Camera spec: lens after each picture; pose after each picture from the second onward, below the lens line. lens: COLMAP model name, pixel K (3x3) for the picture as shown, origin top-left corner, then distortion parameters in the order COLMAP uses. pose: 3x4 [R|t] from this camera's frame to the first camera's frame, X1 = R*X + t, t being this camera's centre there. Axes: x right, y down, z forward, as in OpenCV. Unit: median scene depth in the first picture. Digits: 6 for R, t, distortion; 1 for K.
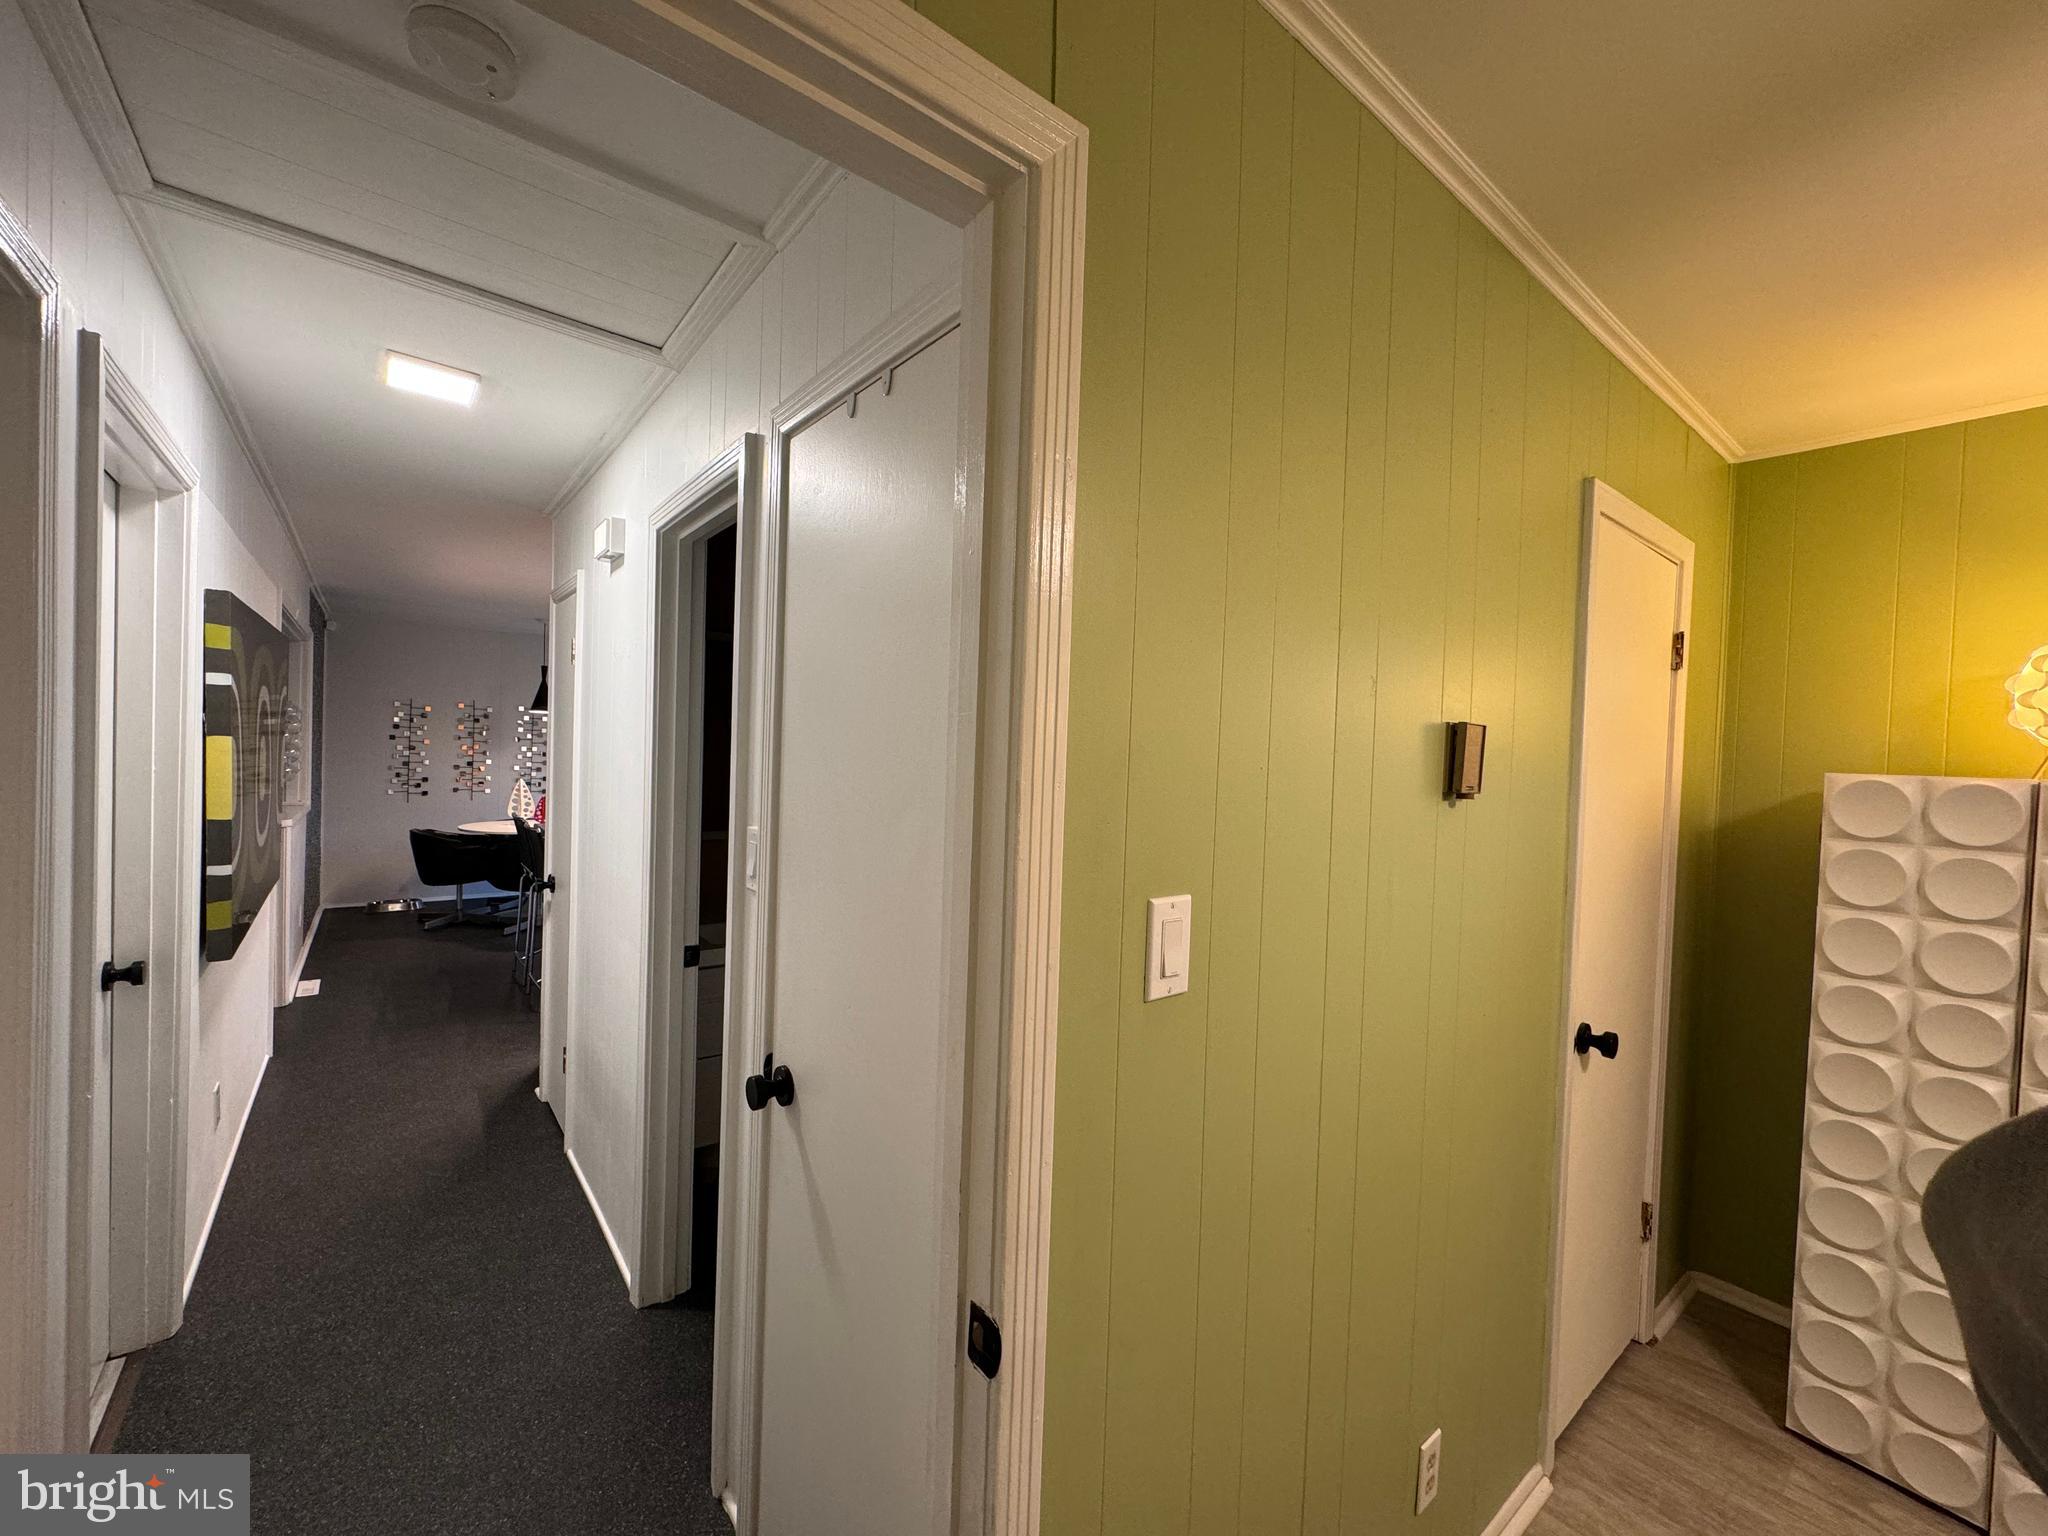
lens RADIAL K [[812.9, 0, 1023.5], [0, 812.9, 769.5], [0, 0, 1]] dist [-0.000950, 0.000317]
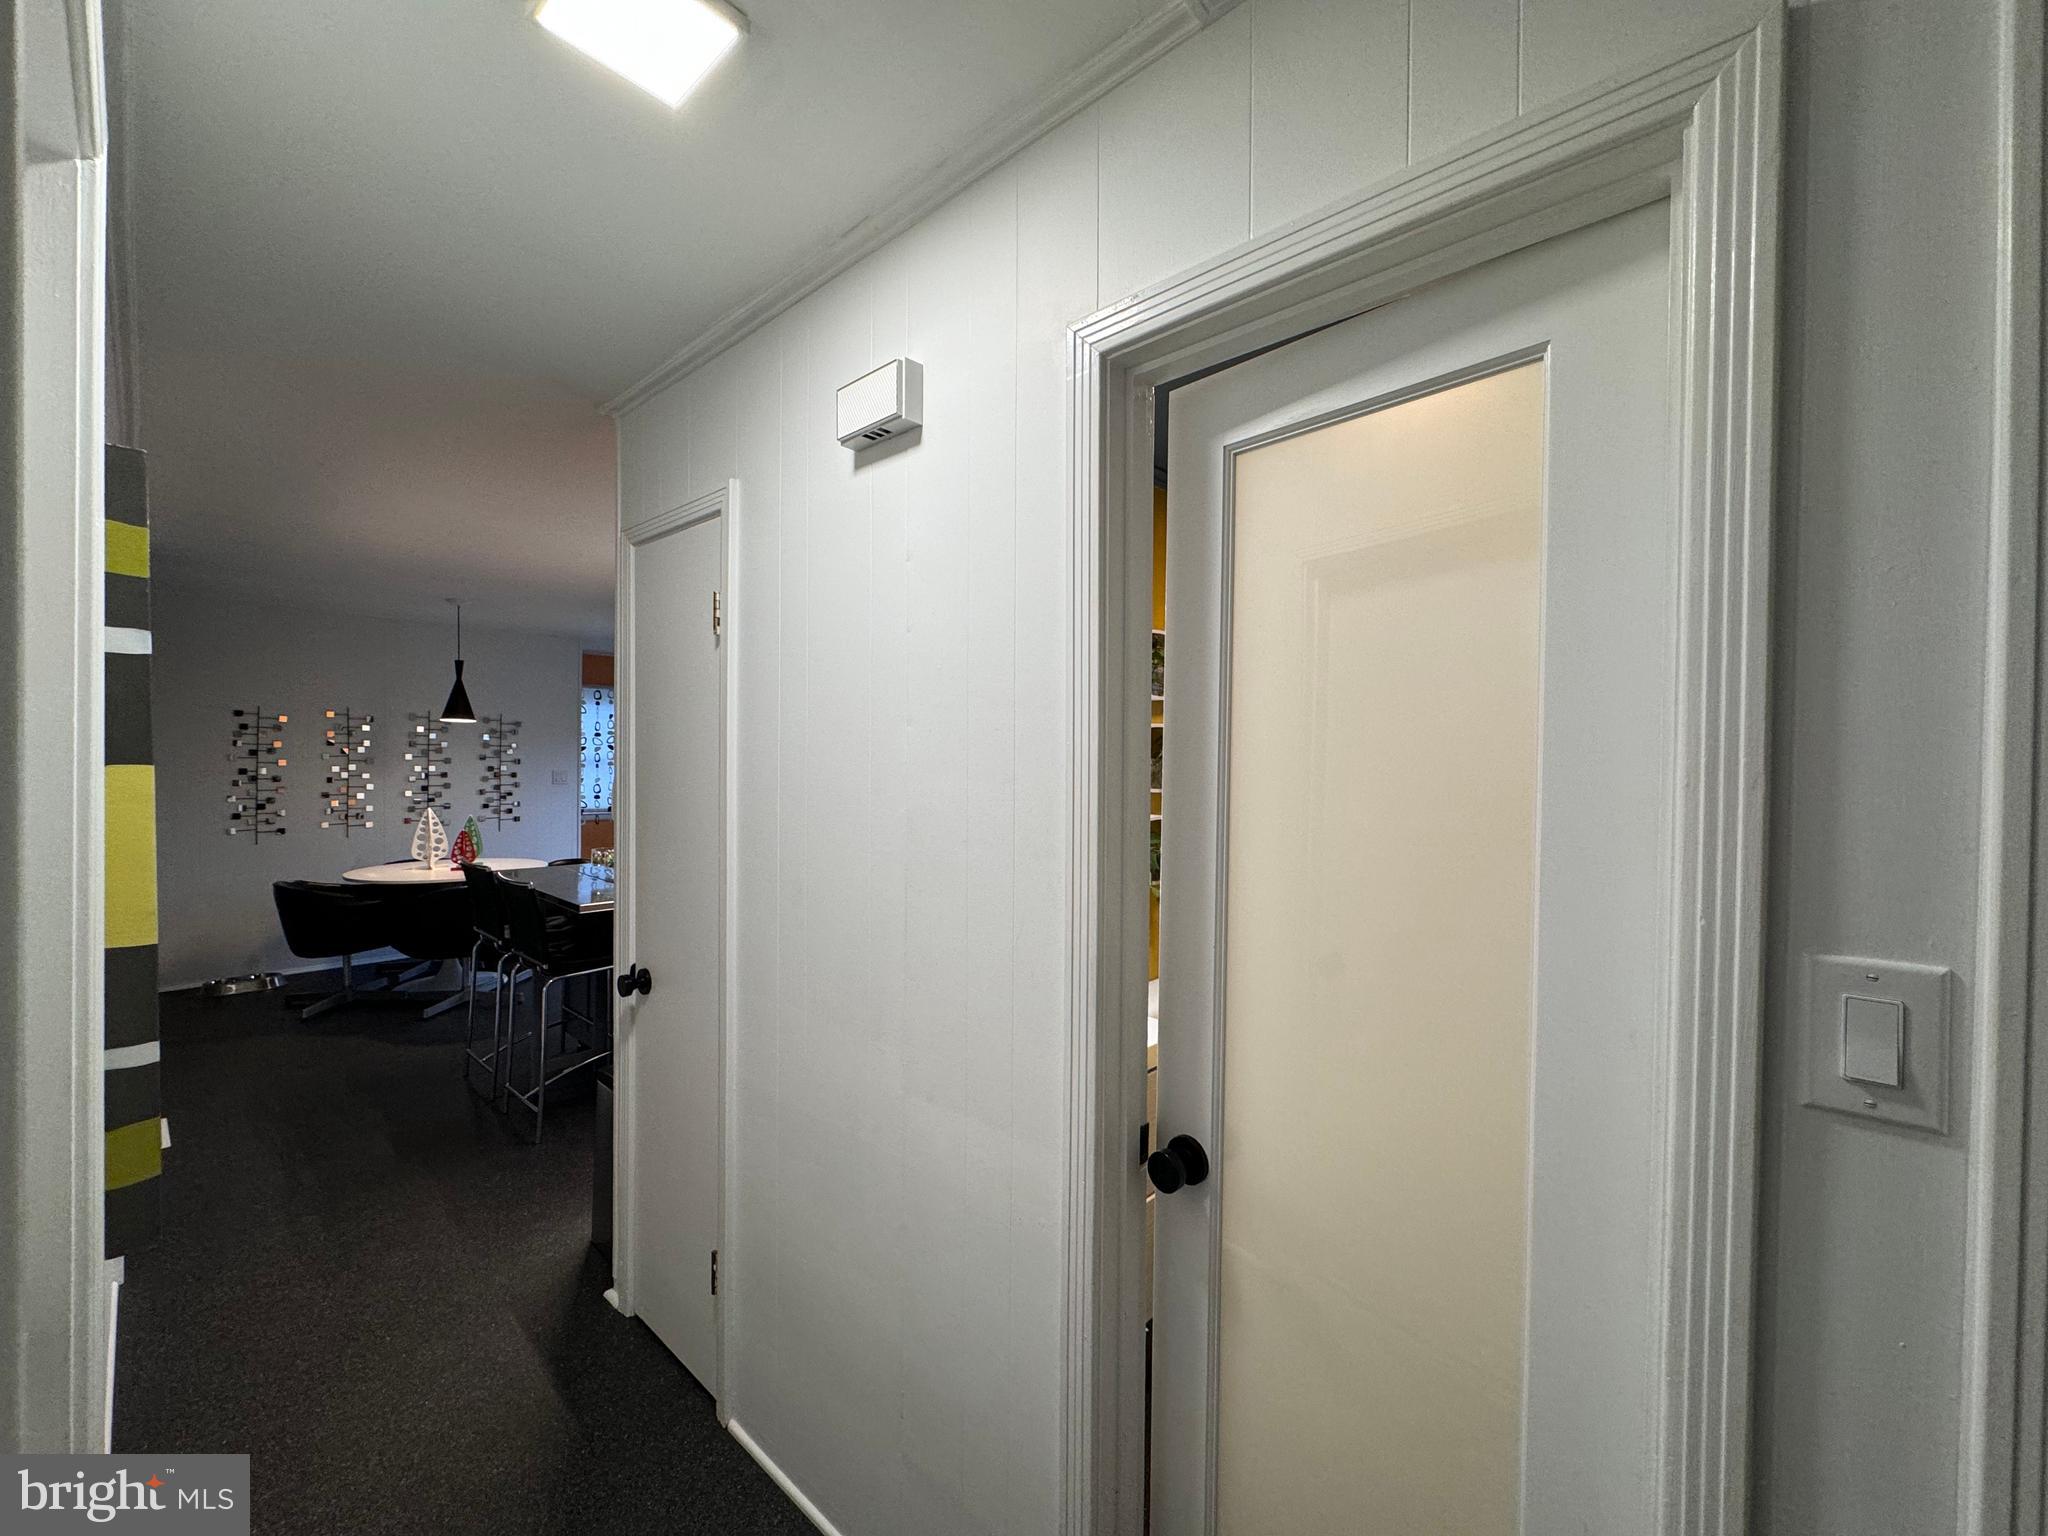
lens RADIAL K [[831.4, 0, 1024.0], [0, 831.4, 768.0], [0, 0, 1]] dist [0.019045, 0.000206]
pose [[0.990027, -0.028385, 0.137988, -0.190755], [0.029176, 0.999567, -0.003712, -0.007775], [-0.137823, 0.007701, 0.990427, 0.154053]]
